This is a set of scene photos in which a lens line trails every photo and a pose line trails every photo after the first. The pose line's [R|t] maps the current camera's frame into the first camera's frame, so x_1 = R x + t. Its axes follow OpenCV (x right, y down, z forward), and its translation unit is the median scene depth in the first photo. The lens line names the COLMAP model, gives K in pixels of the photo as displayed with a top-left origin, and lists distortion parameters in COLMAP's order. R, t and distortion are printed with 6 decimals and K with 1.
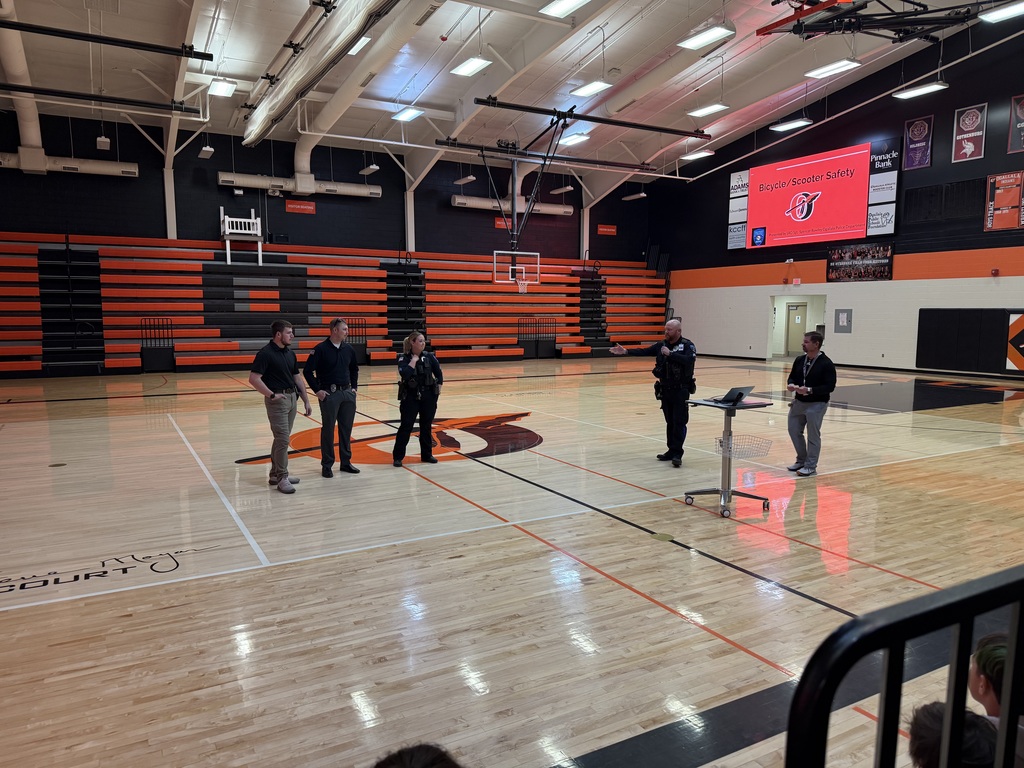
lens RADIAL K [[730.1, 0, 514.7], [0, 730.1, 389.6], [0, 0, 1]] dist [0.061528, -0.071276]
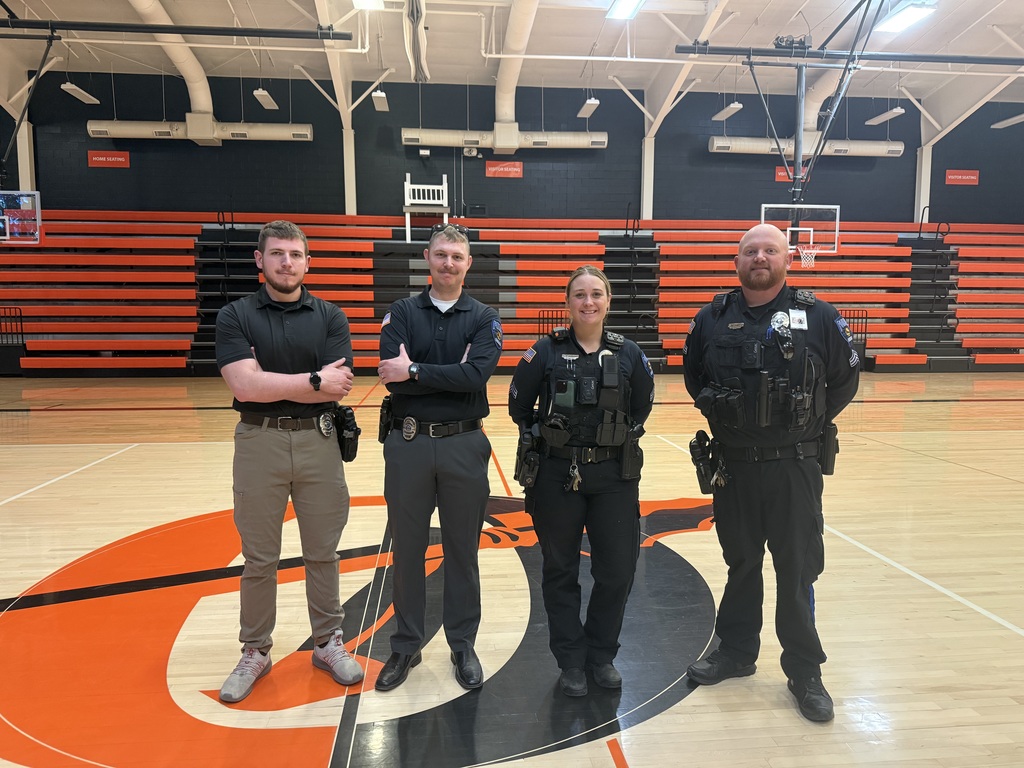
lens RADIAL K [[730.1, 0, 505.1], [0, 730.1, 379.0], [0, 0, 1]] dist [0.061528, -0.071276]
pose [[0.914993, 0.033289, -0.402094, 0.031719], [-0.042493, 0.998999, -0.013990, -0.015293], [0.401225, 0.029887, 0.915492, 0.307855]]
